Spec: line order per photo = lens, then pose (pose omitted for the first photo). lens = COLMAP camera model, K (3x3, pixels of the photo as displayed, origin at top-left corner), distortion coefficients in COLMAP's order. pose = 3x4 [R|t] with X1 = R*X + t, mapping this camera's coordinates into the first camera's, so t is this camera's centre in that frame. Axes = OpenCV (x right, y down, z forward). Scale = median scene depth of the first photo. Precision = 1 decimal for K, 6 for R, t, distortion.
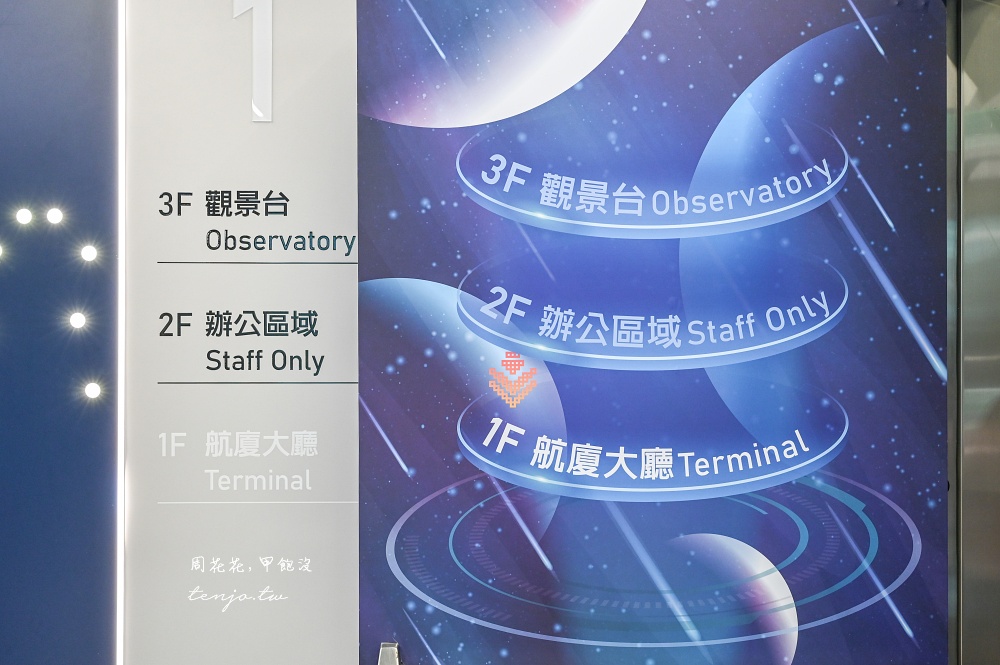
lens RADIAL K [[1007.2, 0, 500.5], [0, 1007.2, 333.1], [0, 0, 1]] dist [0.000367, 0.000000]
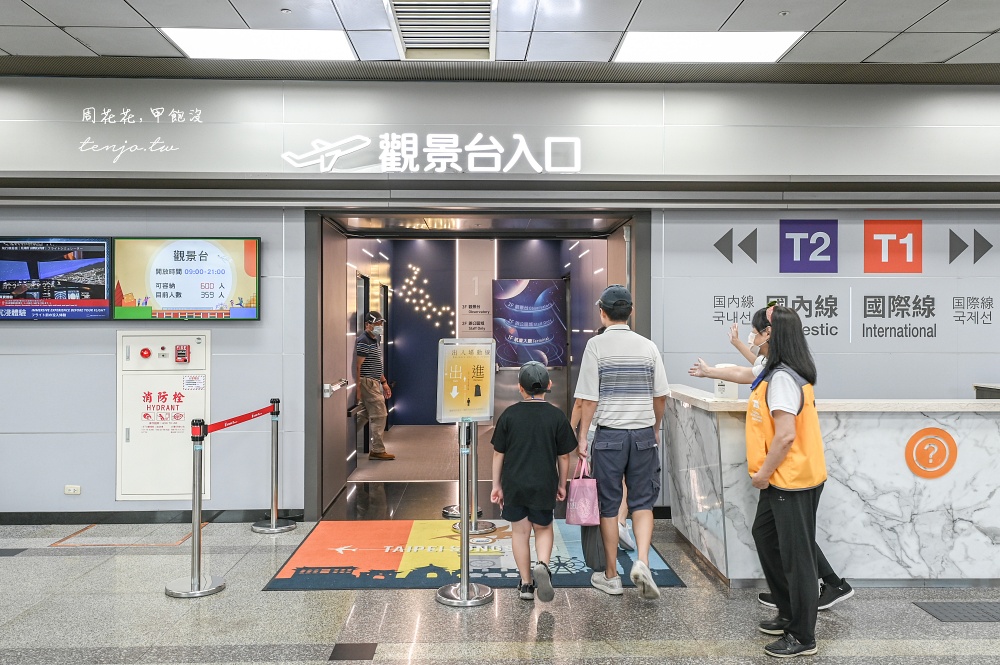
lens RADIAL K [[826.4, 0, 499.1], [0, 826.4, 331.1], [0, 0, 1]] dist [0.062903, 0.003349]
pose [[0.999940, -0.003040, 0.010523, -0.155488], [0.002987, 0.999983, 0.005074, 0.018882], [-0.010538, -0.005042, 0.999932, -5.496833]]
